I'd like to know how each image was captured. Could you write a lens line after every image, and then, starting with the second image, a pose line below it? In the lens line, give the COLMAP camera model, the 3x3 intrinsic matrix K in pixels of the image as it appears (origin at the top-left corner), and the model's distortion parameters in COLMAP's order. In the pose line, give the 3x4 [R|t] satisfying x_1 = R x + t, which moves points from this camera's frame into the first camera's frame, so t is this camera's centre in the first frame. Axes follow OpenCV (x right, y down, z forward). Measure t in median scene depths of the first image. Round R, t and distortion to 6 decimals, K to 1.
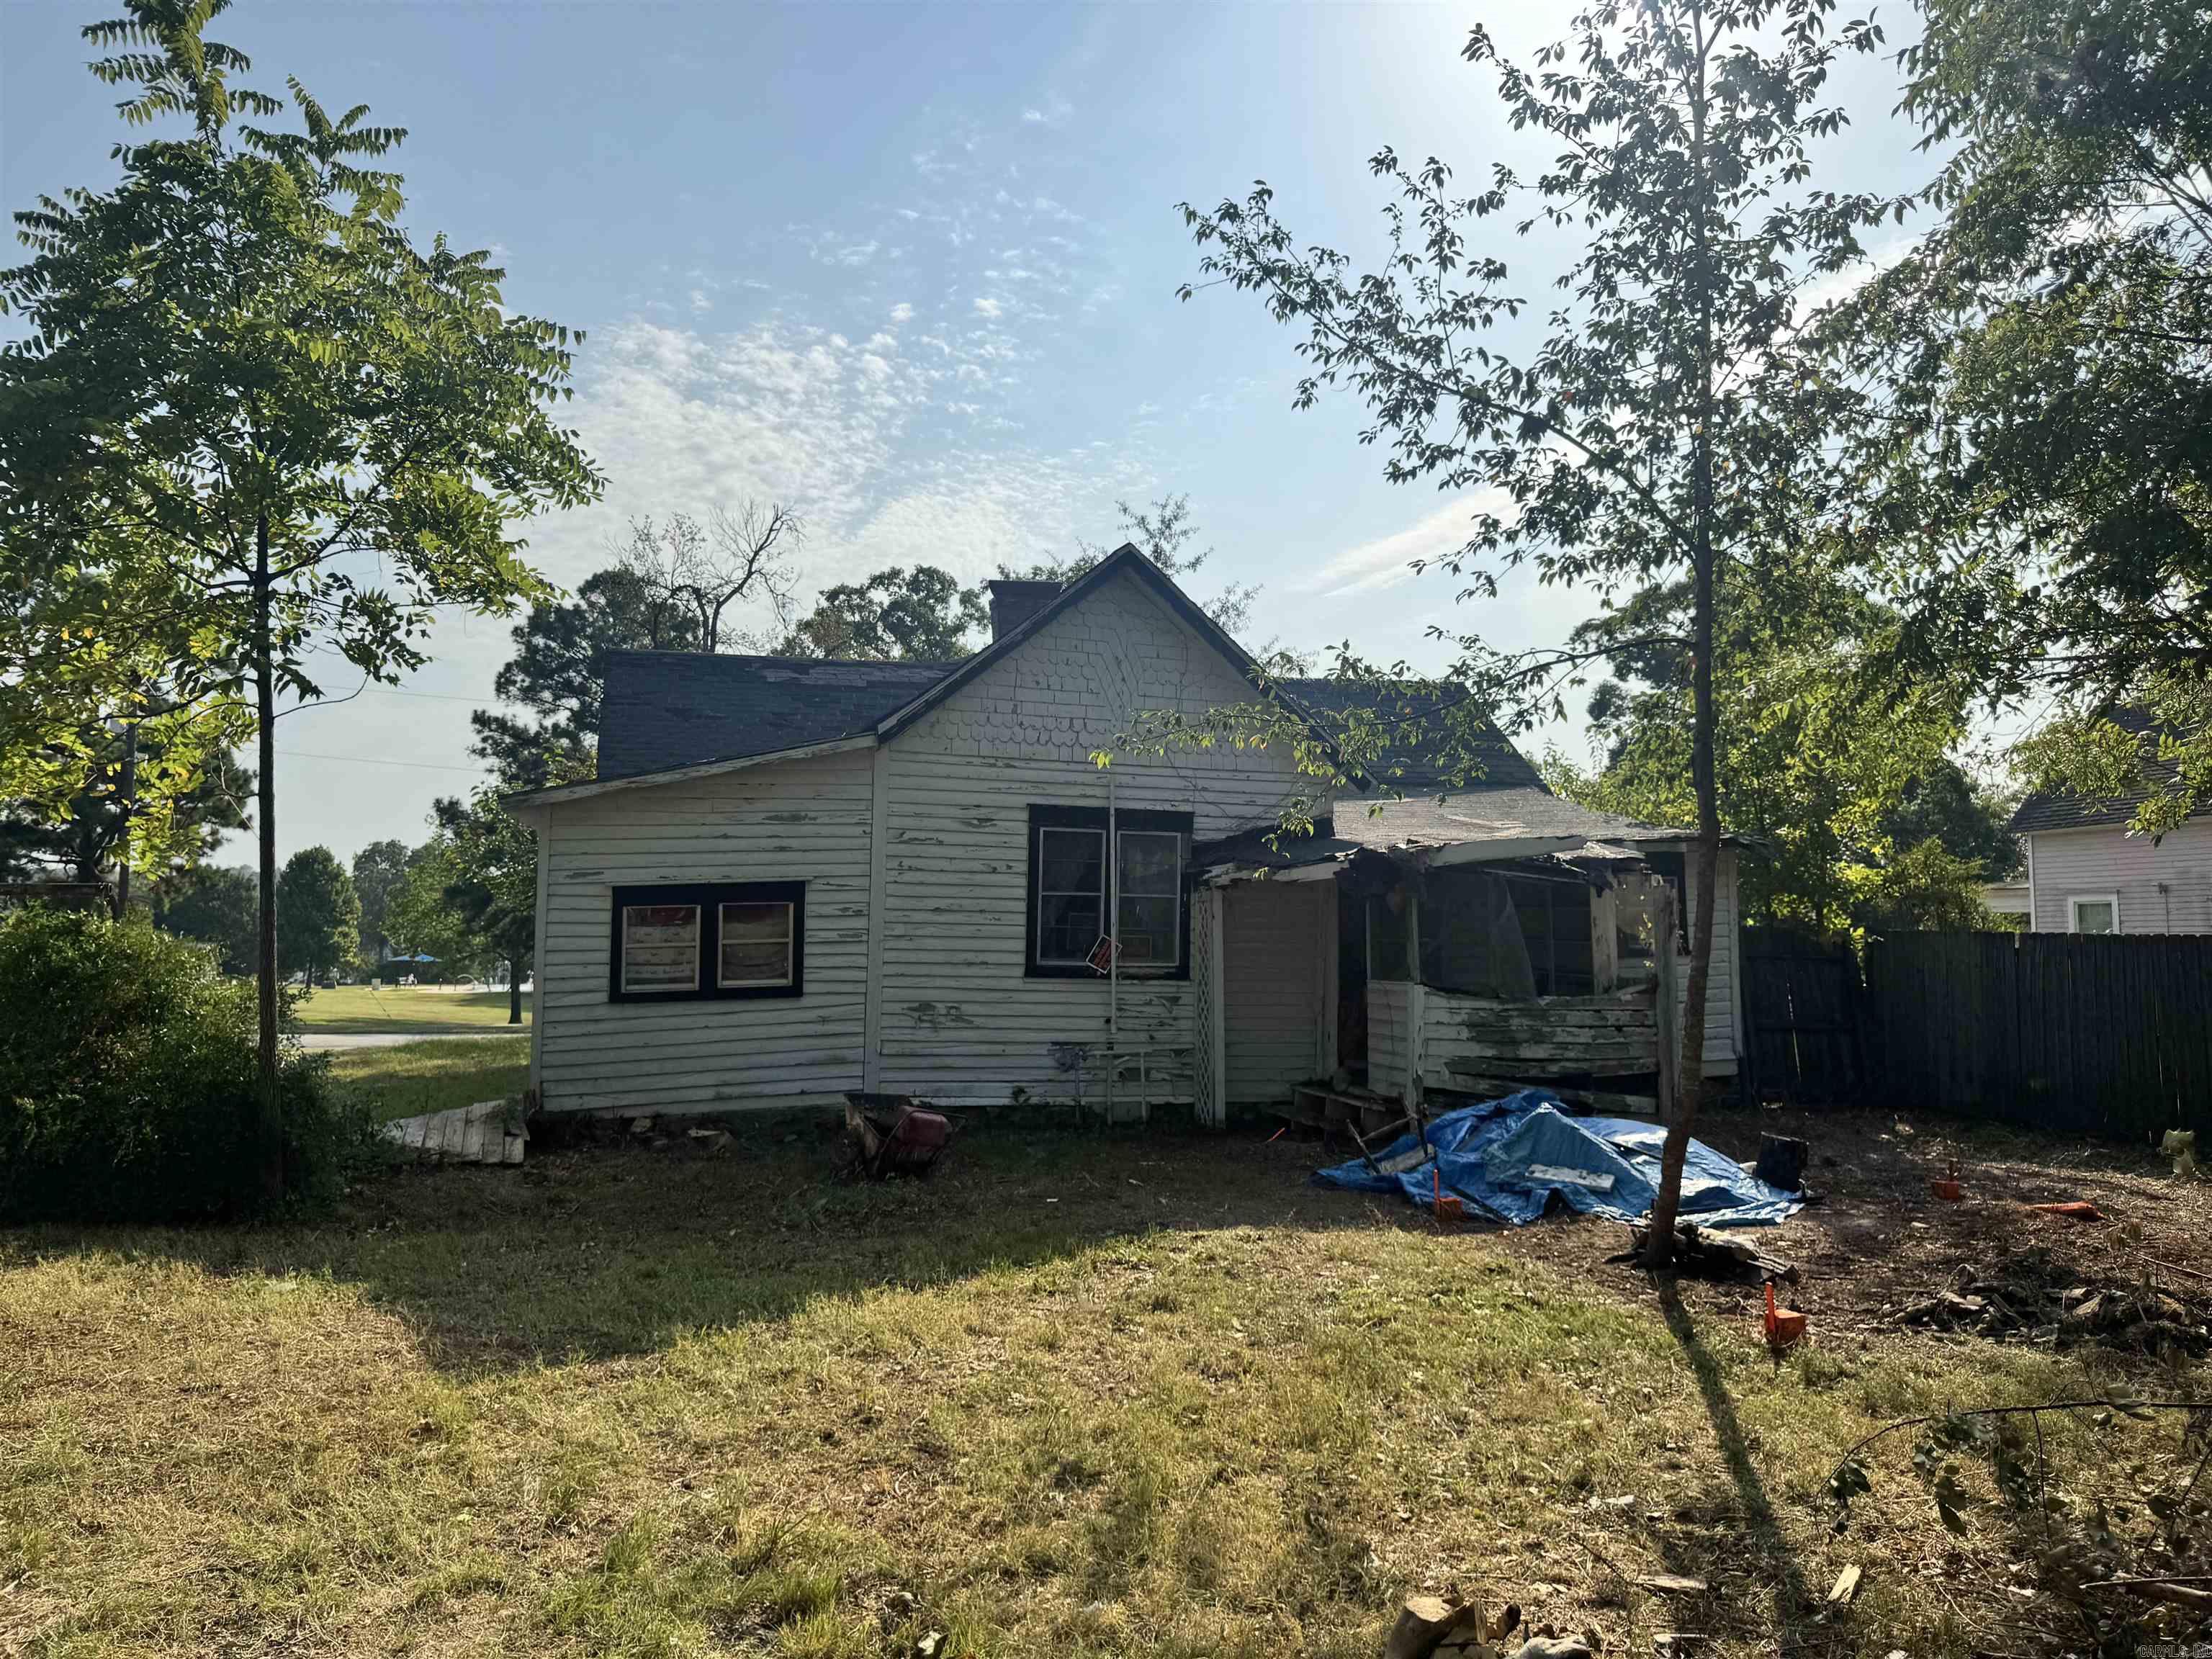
lens RADIAL K [[1584.1, 0, 1091.0], [0, 1584.1, 844.1], [0, 0, 1]] dist [0.053526, -0.069714]
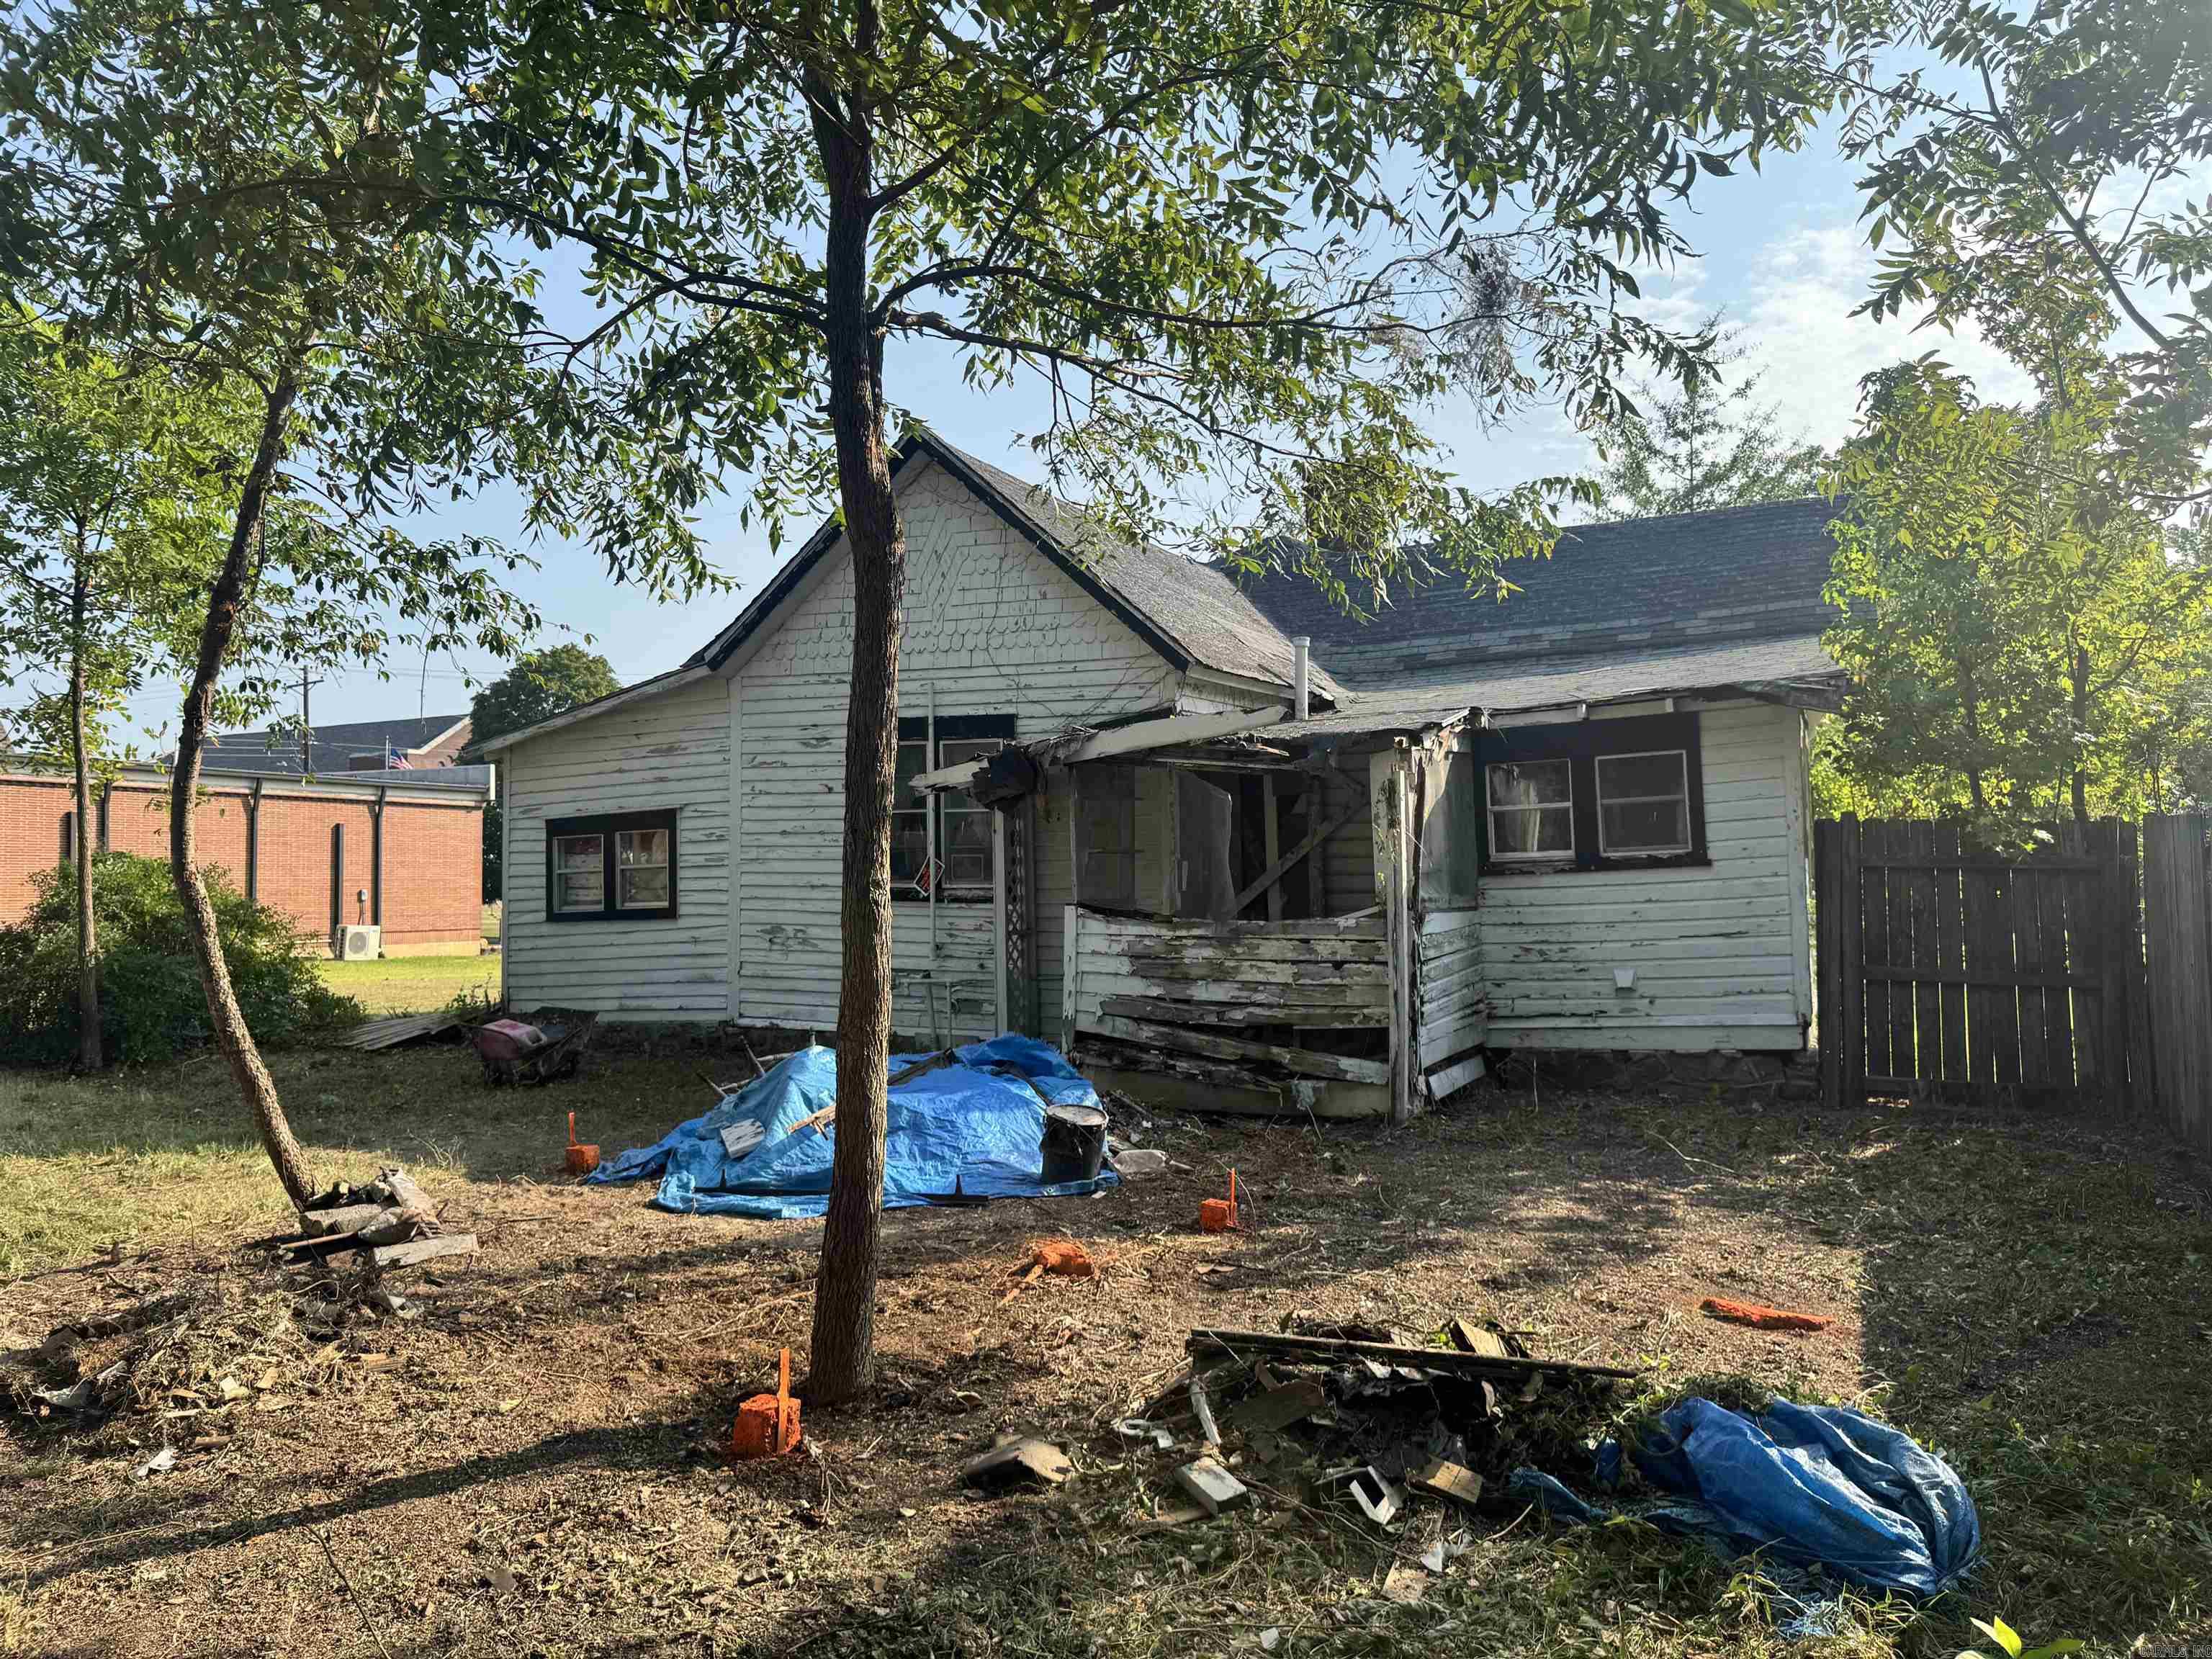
lens RADIAL K [[1584.1, 0, 1103.7], [0, 1584.1, 825.4], [0, 0, 1]] dist [0.053526, -0.069714]
pose [[0.759633, -0.033654, -0.649481, 0.717417], [0.047093, 0.998885, 0.003320, 0.043943], [0.648645, -0.033108, 0.760371, 0.377997]]
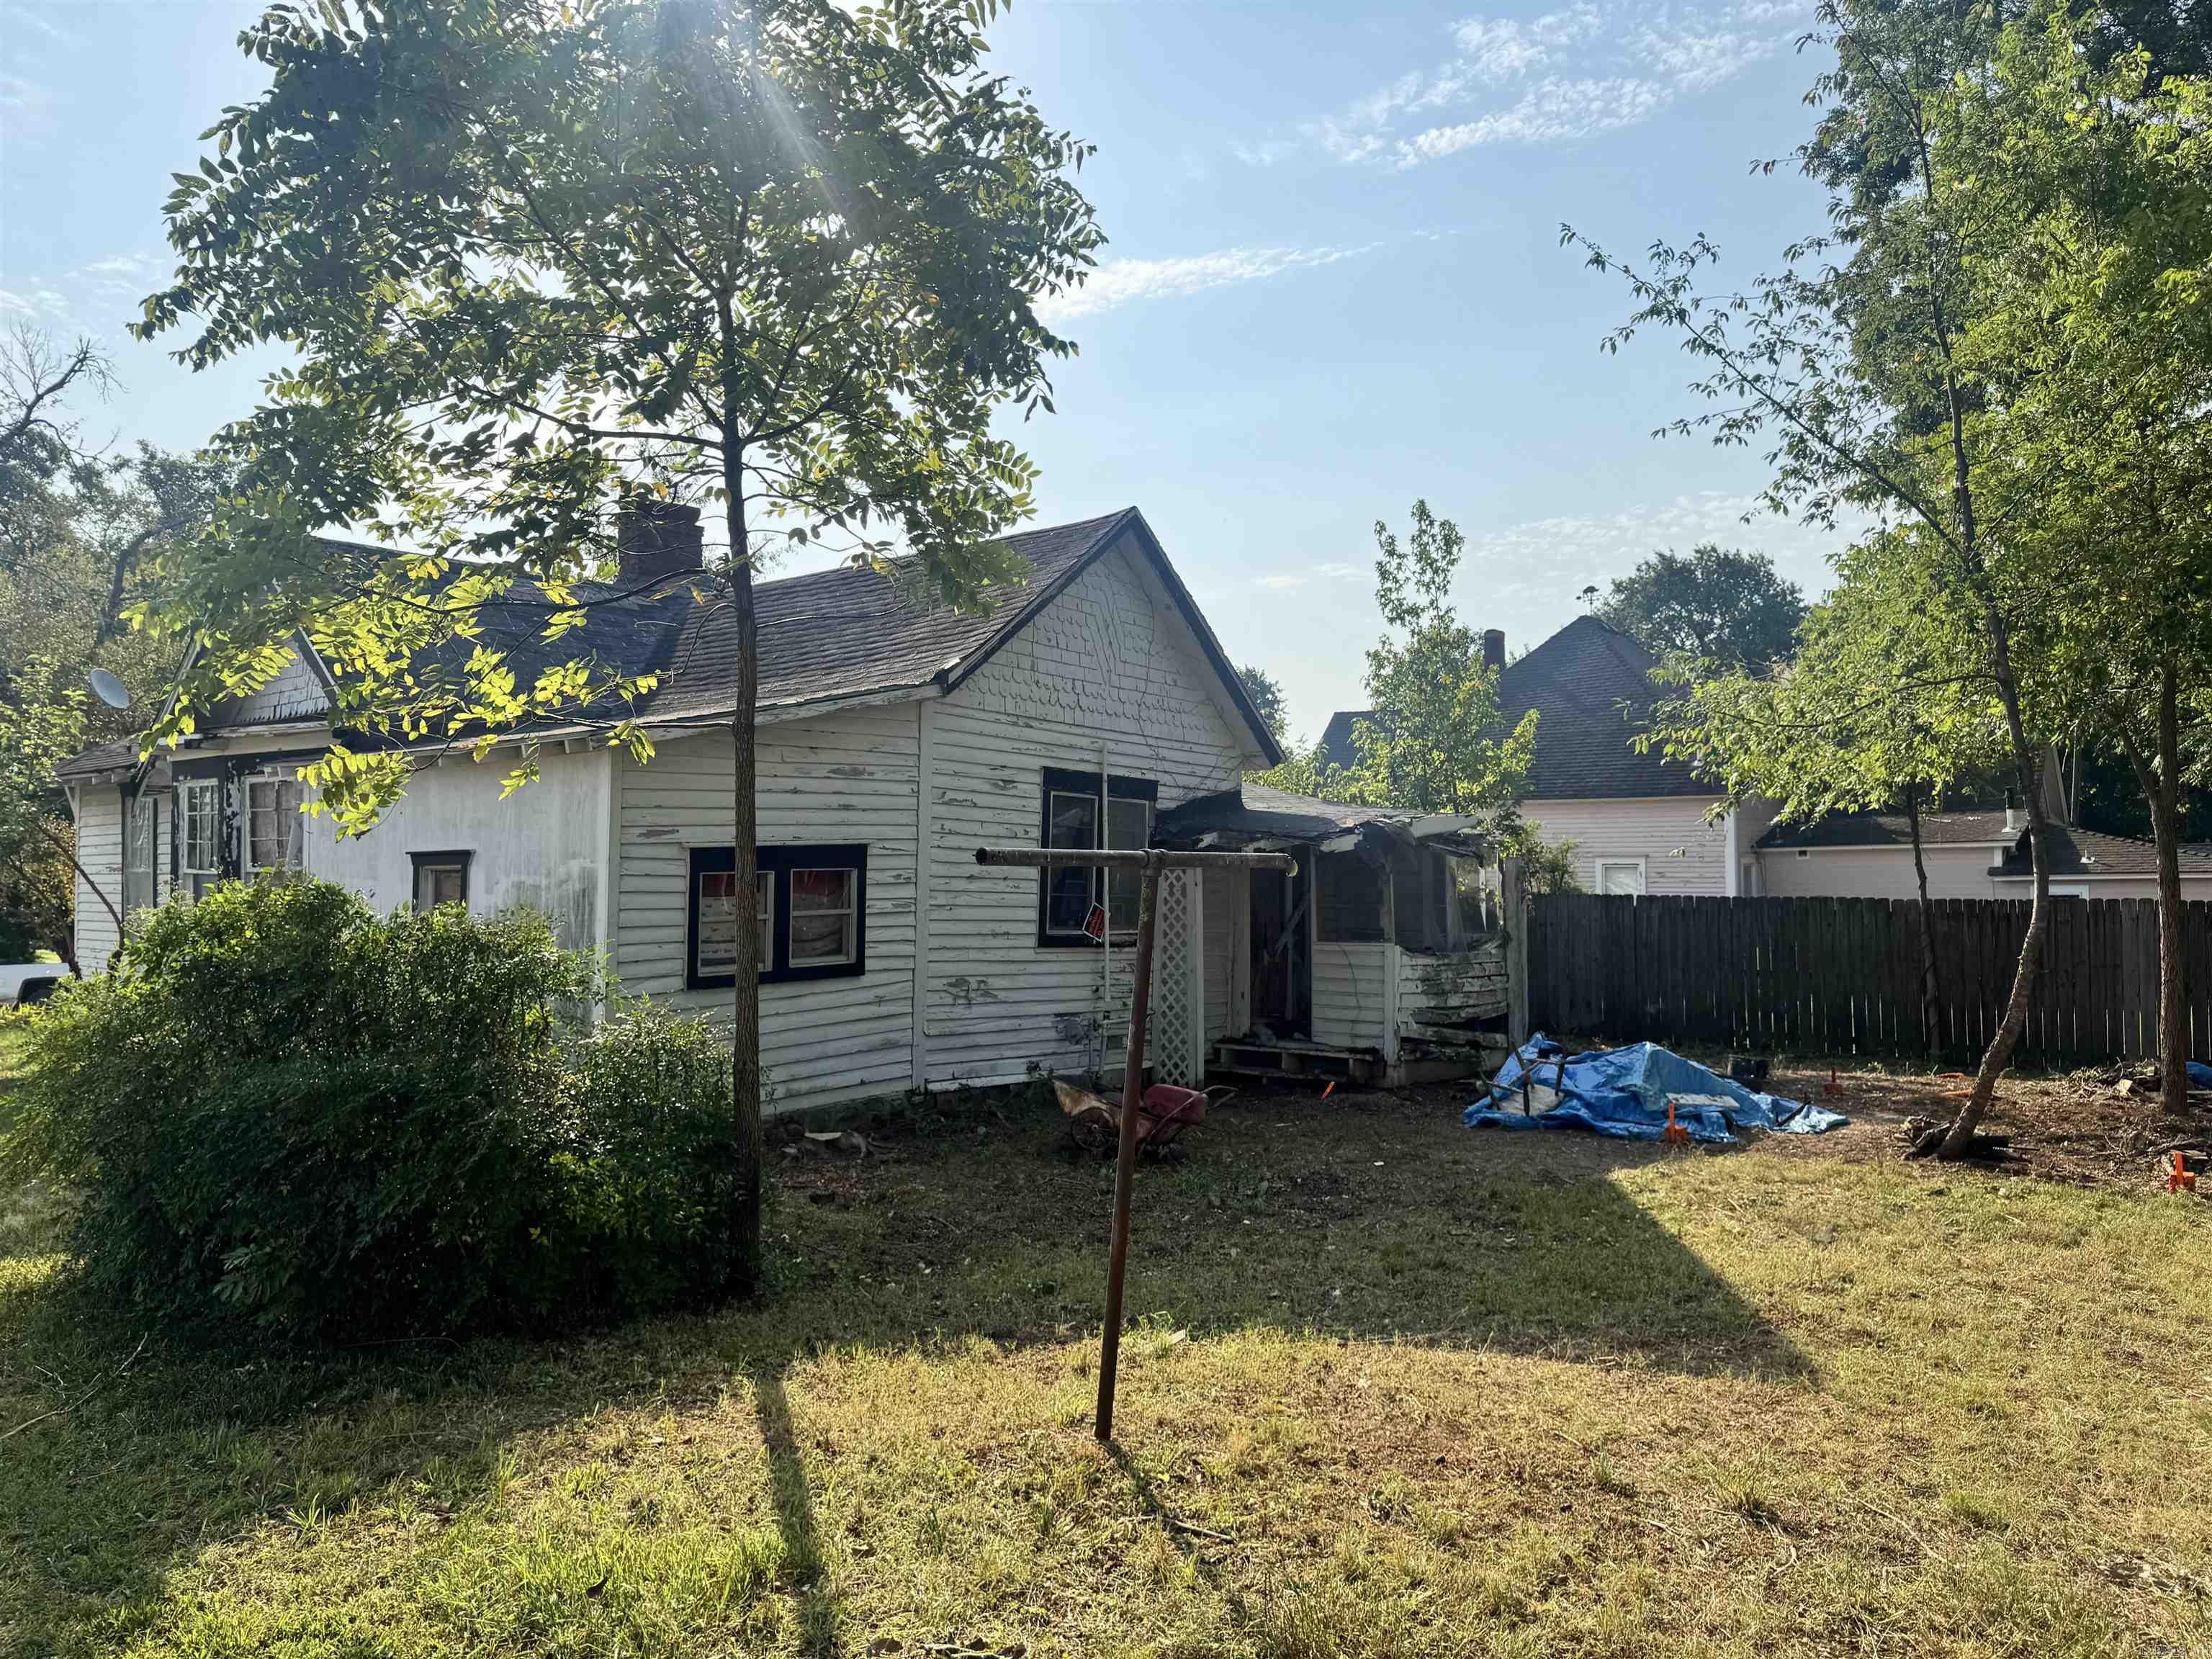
lens RADIAL K [[1584.1, 0, 1099.9], [0, 1584.1, 875.5], [0, 0, 1]] dist [0.053526, -0.069714]
pose [[0.820030, 0.002743, 0.572313, -0.575603], [-0.029224, 0.998885, 0.037085, 0.004005], [-0.571573, -0.047136, 0.819196, 0.201571]]
